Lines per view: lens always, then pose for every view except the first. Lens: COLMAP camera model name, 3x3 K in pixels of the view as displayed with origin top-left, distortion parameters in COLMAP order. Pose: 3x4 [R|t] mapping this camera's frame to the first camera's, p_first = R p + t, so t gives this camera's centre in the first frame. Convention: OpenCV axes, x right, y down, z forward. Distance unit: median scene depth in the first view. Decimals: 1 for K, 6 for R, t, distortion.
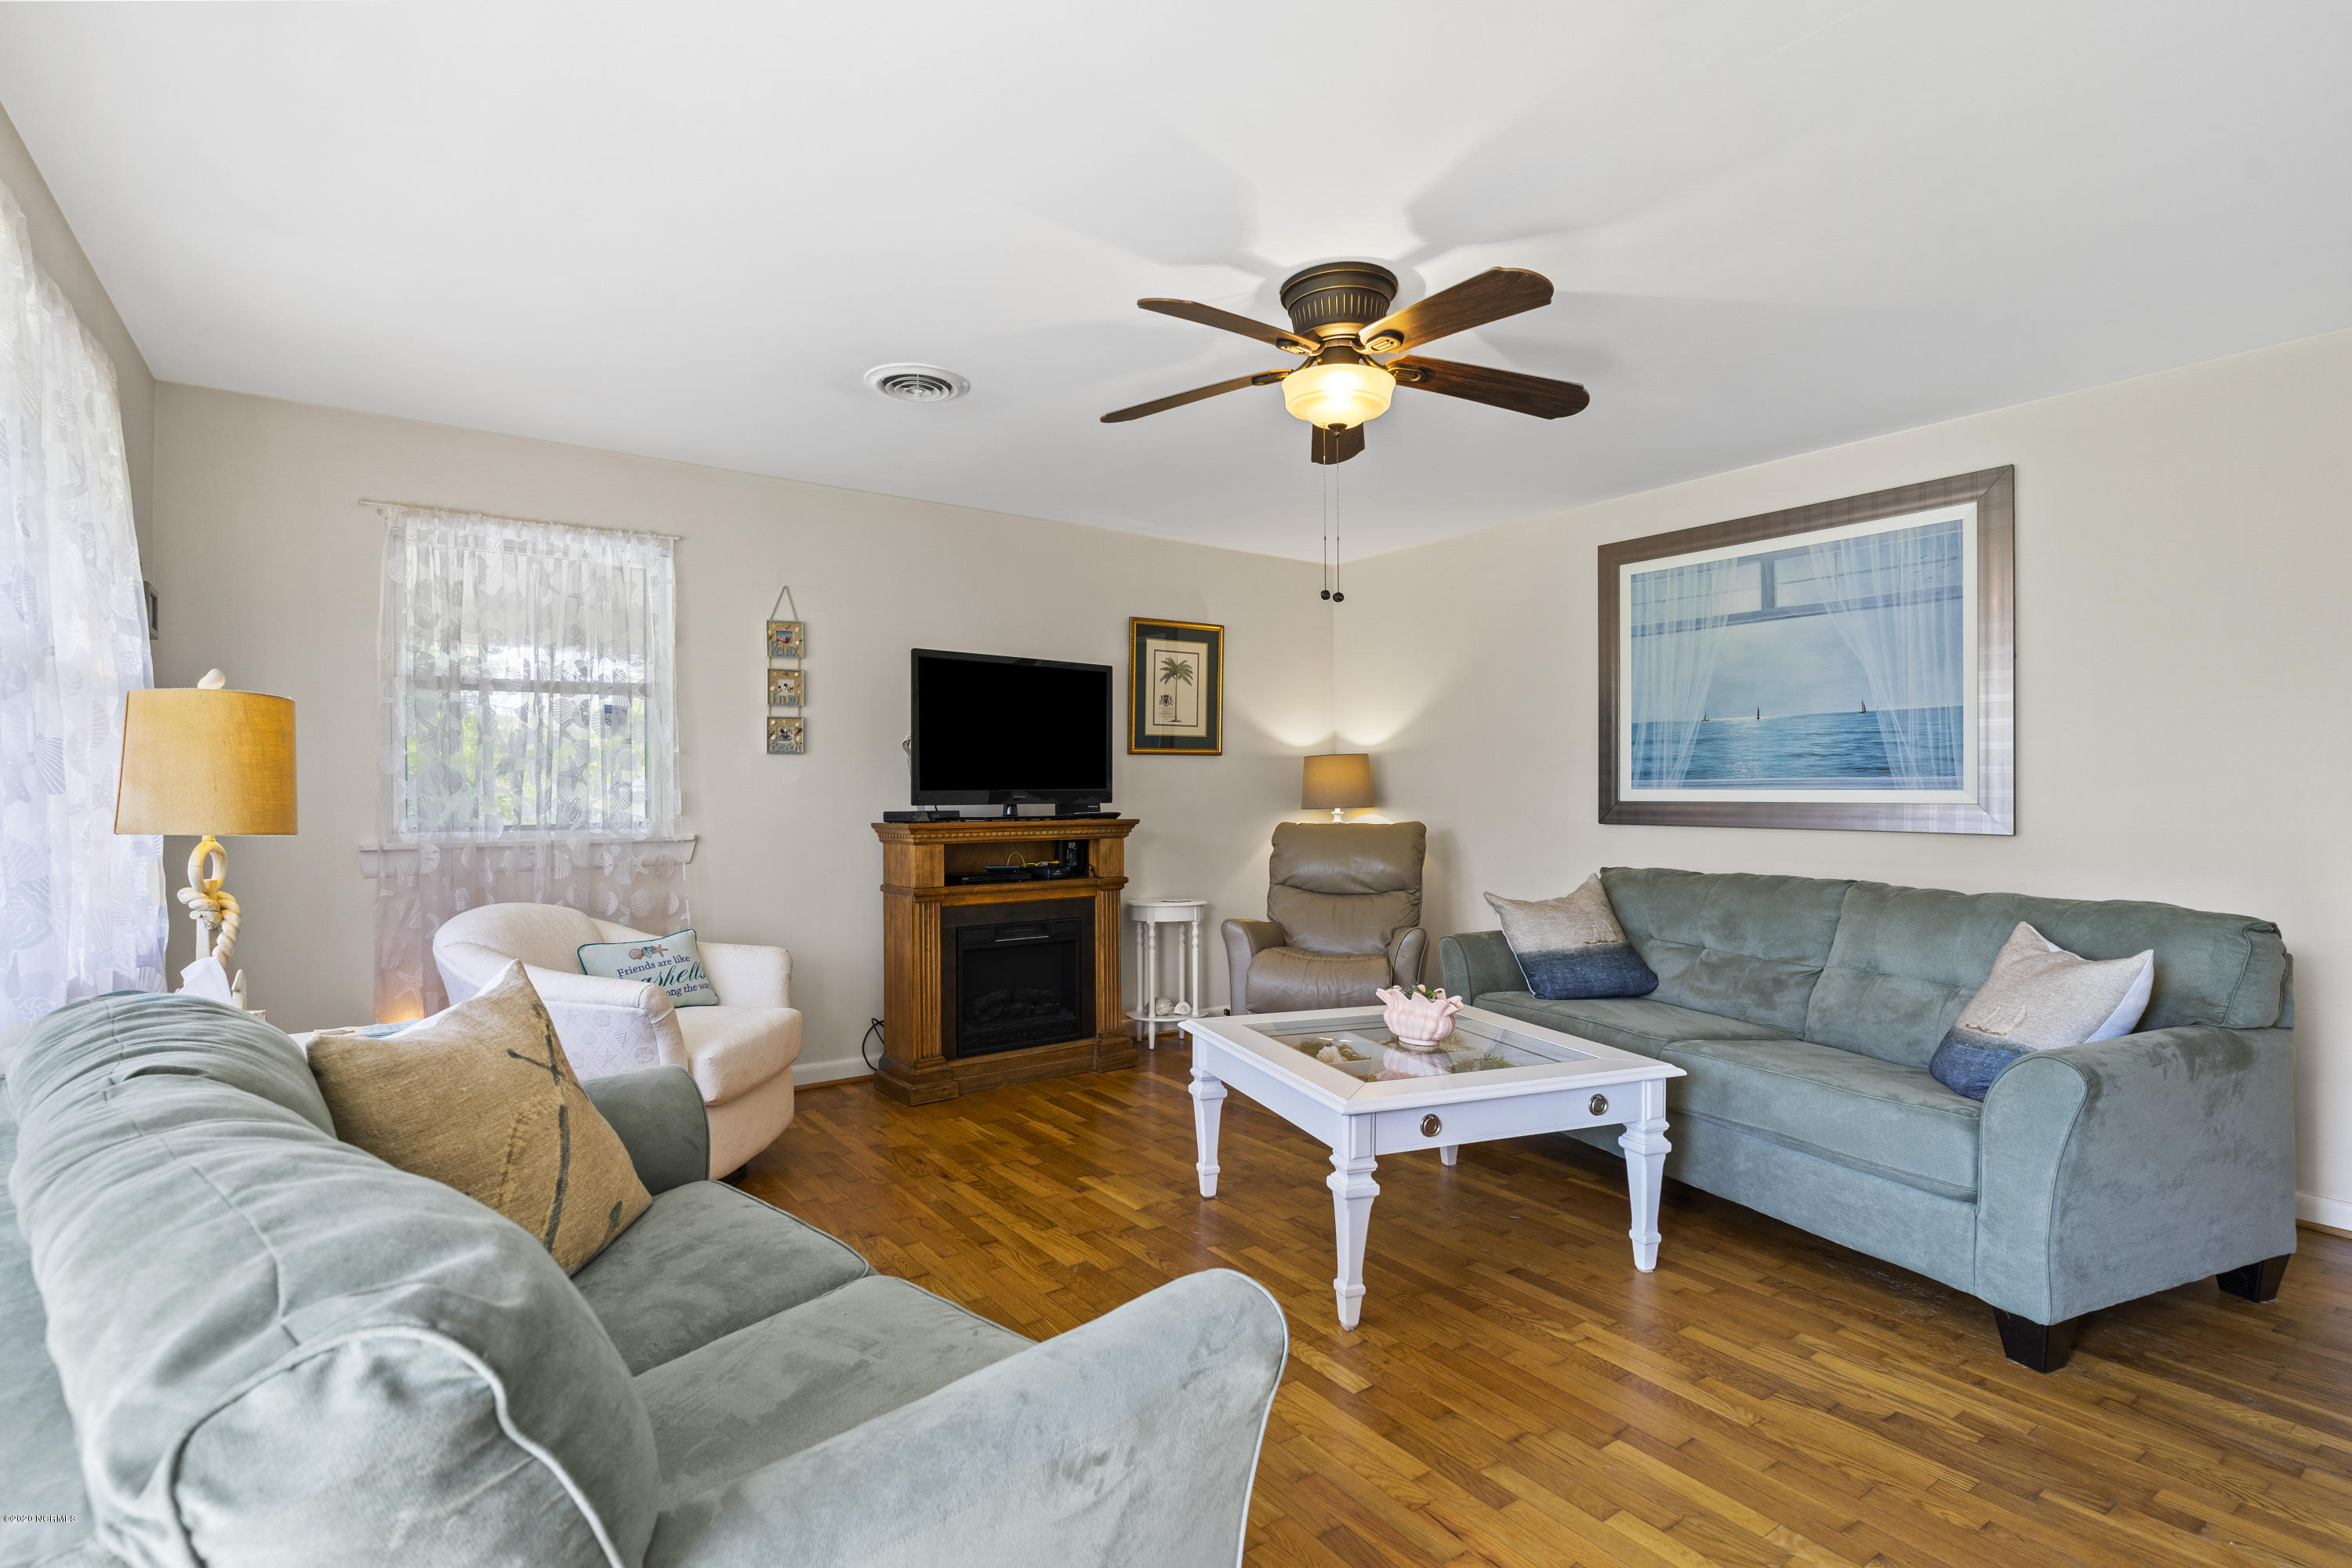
lens RADIAL K [[1135.3, 0, 1171.8], [0, 1135.3, 791.0], [0, 0, 1]] dist [0.001131, 0.000556]
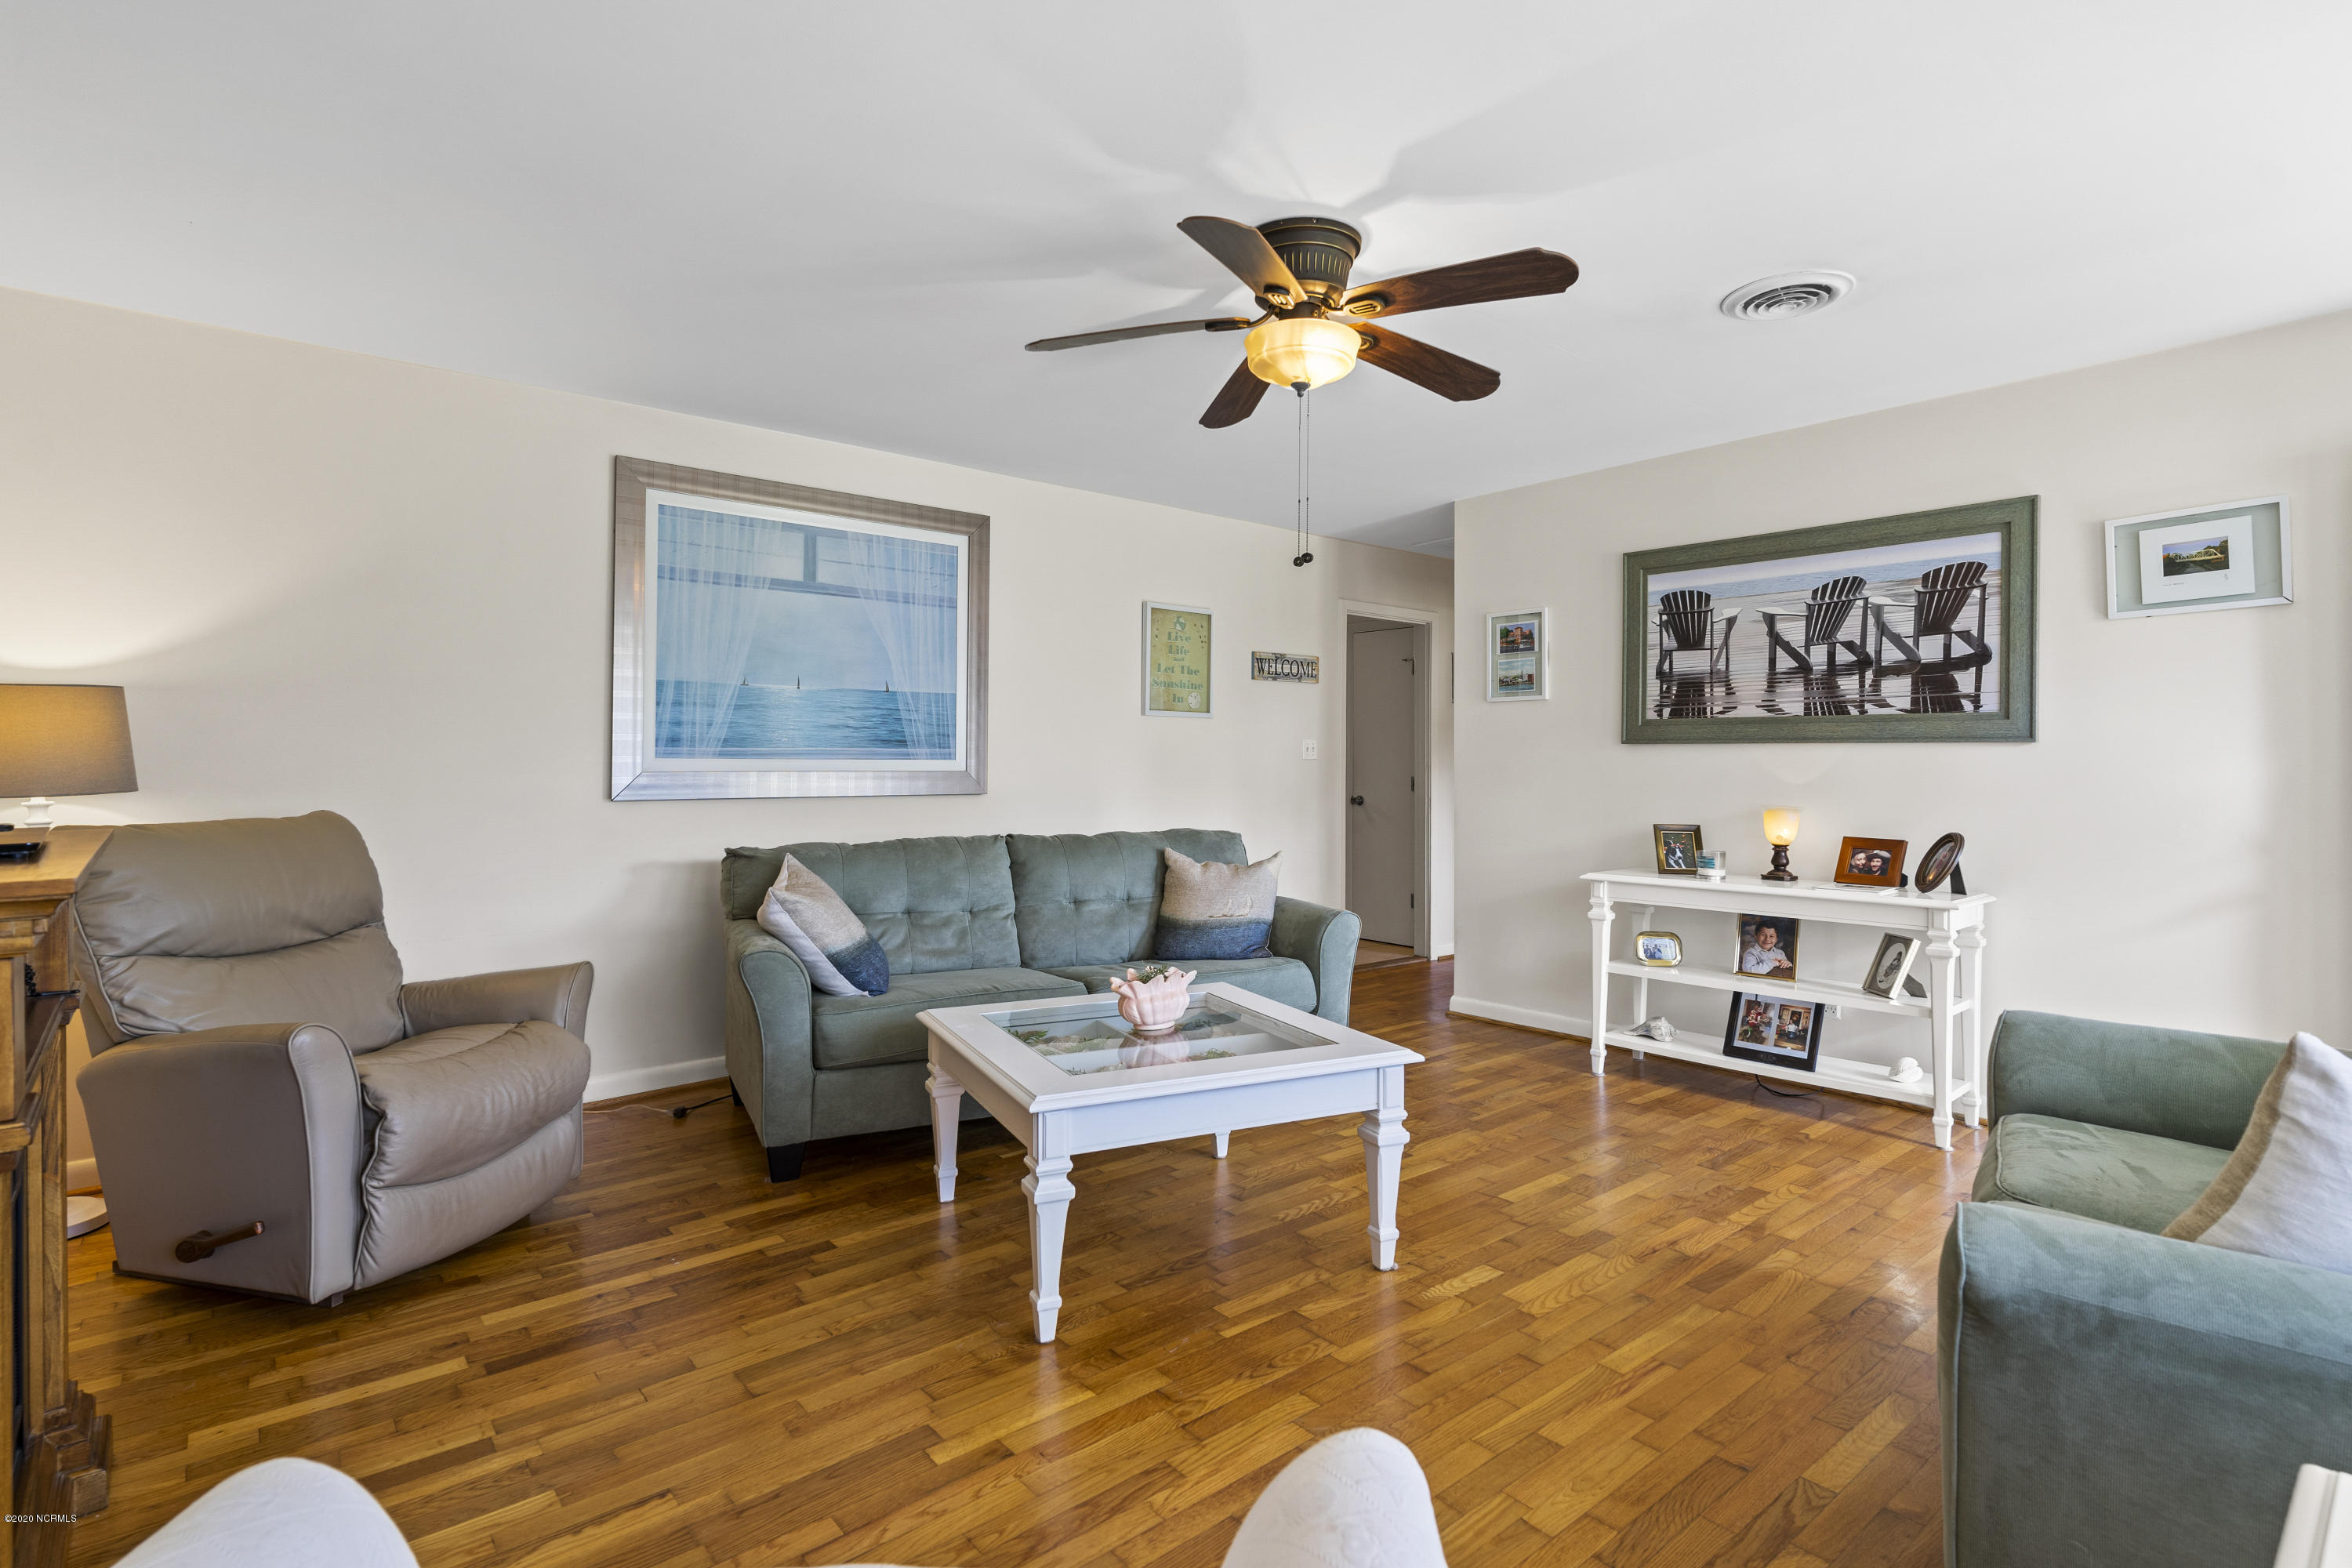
lens RADIAL K [[1149.5, 0, 1166.0], [0, 1149.5, 764.1], [0, 0, 1]] dist [-0.002113, -0.000208]
pose [[-0.081297, -0.002958, 0.996686, -0.514494], [-0.002274, 0.999994, 0.002782, -0.000257], [-0.996687, -0.002041, -0.081303, 0.745541]]
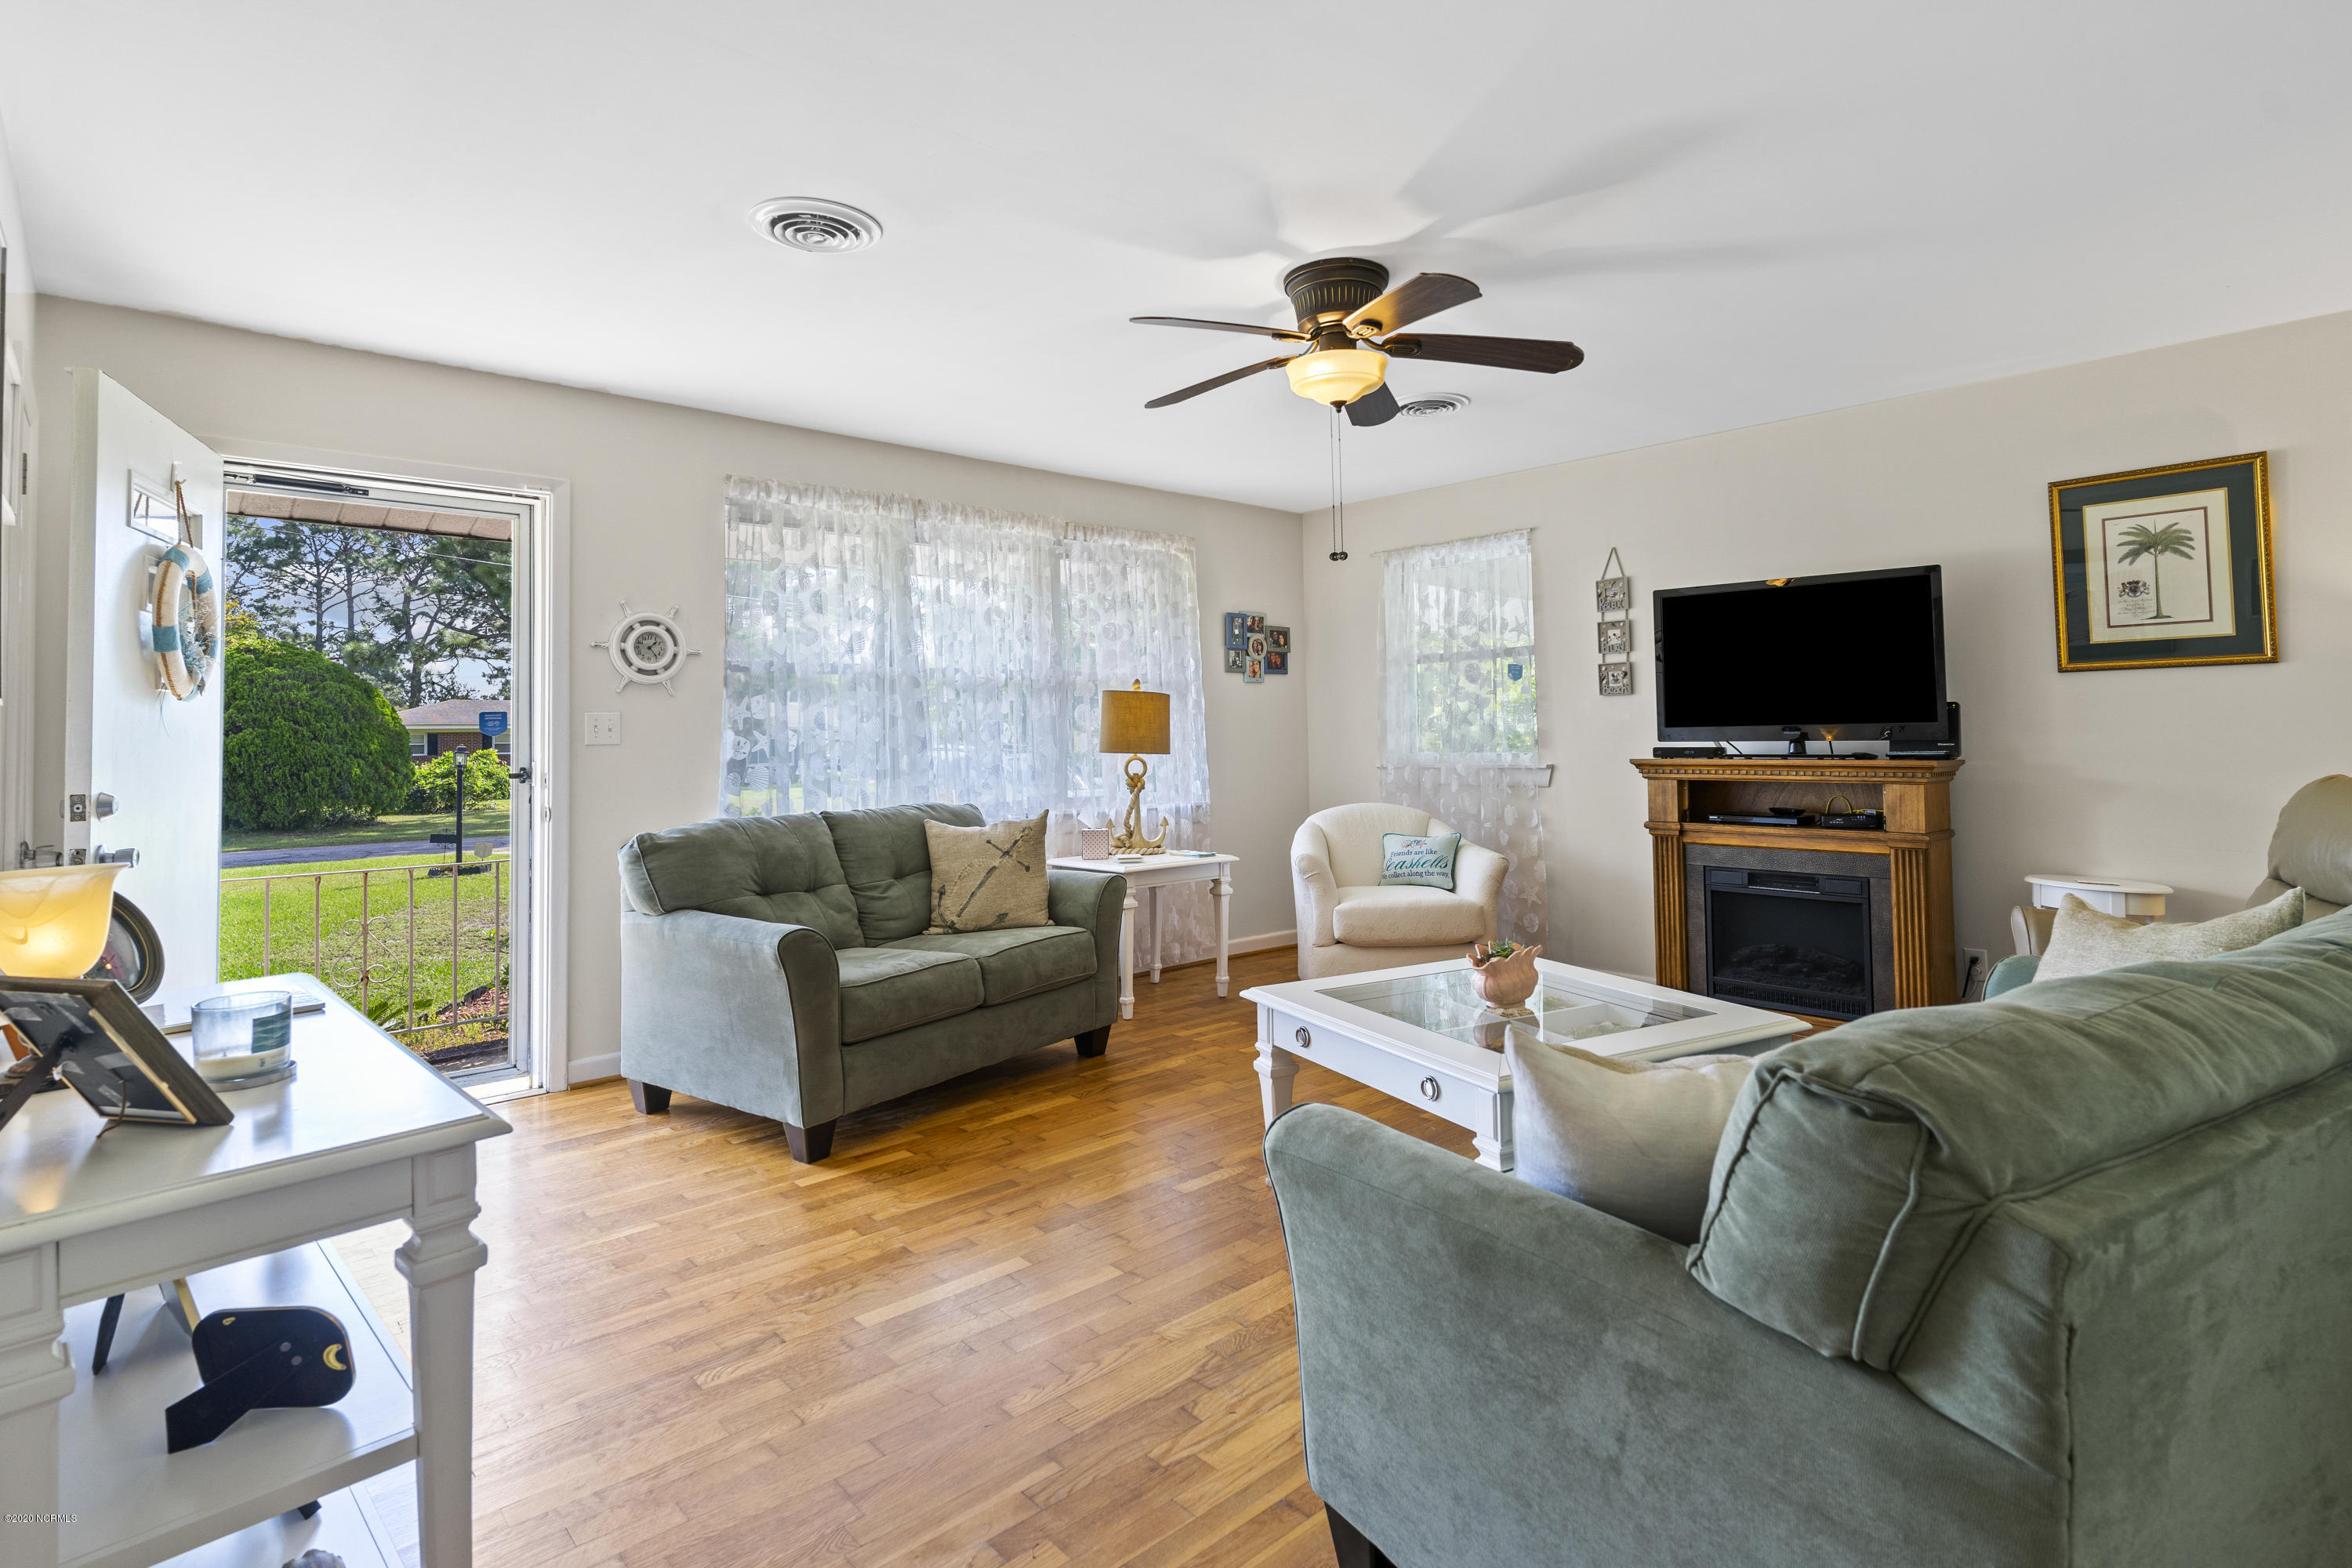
lens RADIAL K [[1160.1, 0, 1175.2], [0, 1160.1, 719.2], [0, 0, 1]] dist [-0.001328, -0.000125]
pose [[0.111508, -0.012620, -0.993683, 0.780254], [0.011738, 0.999866, -0.011381, -0.000720], [0.993694, -0.010395, 0.111641, 0.441558]]
